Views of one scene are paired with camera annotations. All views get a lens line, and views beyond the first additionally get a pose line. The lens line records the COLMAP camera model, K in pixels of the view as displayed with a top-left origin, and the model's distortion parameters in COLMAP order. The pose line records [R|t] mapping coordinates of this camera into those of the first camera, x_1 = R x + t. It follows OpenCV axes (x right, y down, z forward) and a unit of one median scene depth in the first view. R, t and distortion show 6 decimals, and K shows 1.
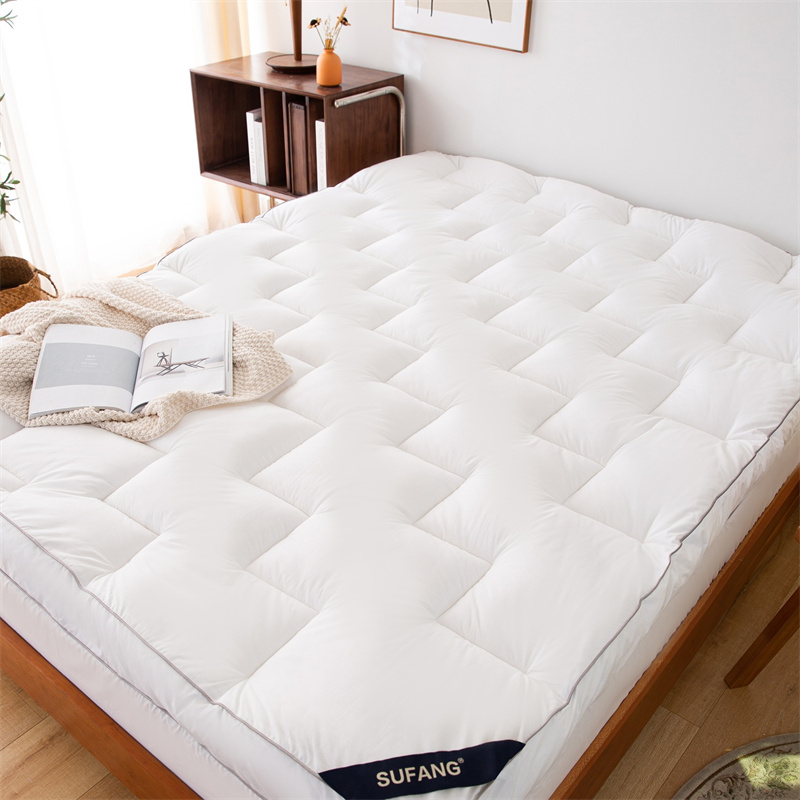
lens RADIAL K [[944.8, 0, 381.1], [0, 944.8, 399.8], [0, 0, 1]] dist [-0.081125, 0.005217]
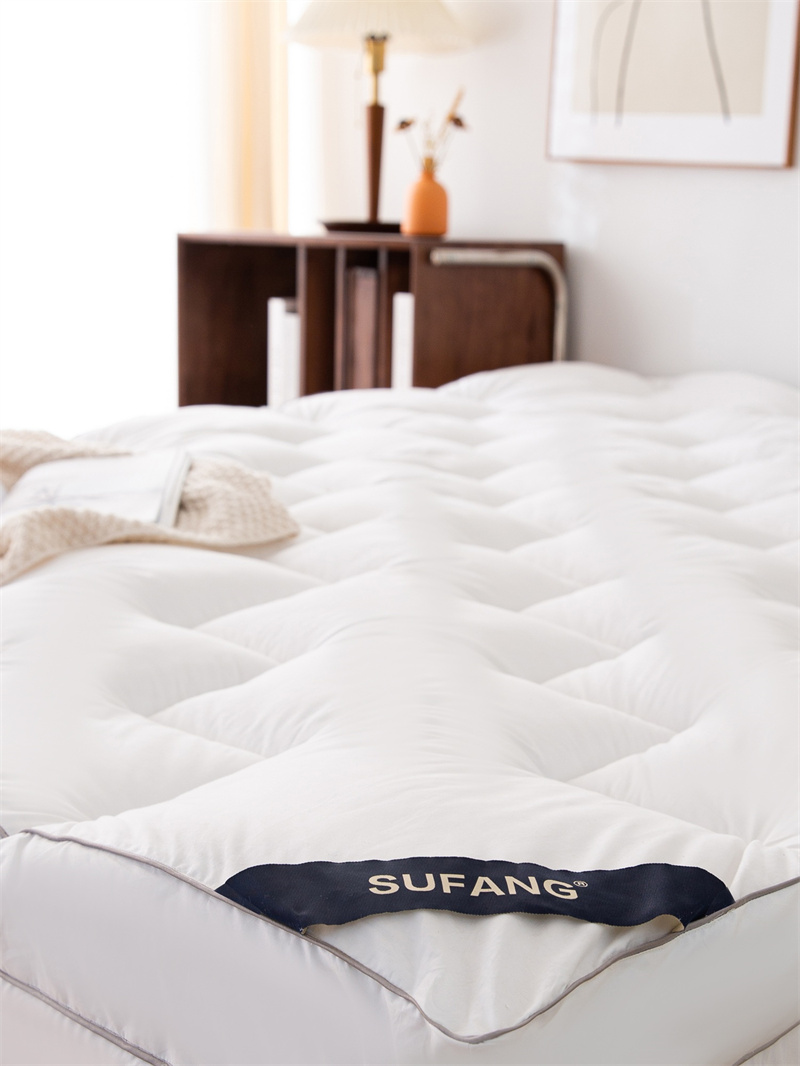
lens RADIAL K [[1827.3, 0, 400.0], [0, 1827.3, 533.0], [0, 0, 1]] dist [0.017781, -0.071391]
pose [[0.995524, 0.041540, -0.084894, 0.028981], [-0.070187, 0.926493, -0.369708, 0.230574], [0.063296, 0.374012, 0.925261, 0.086661]]
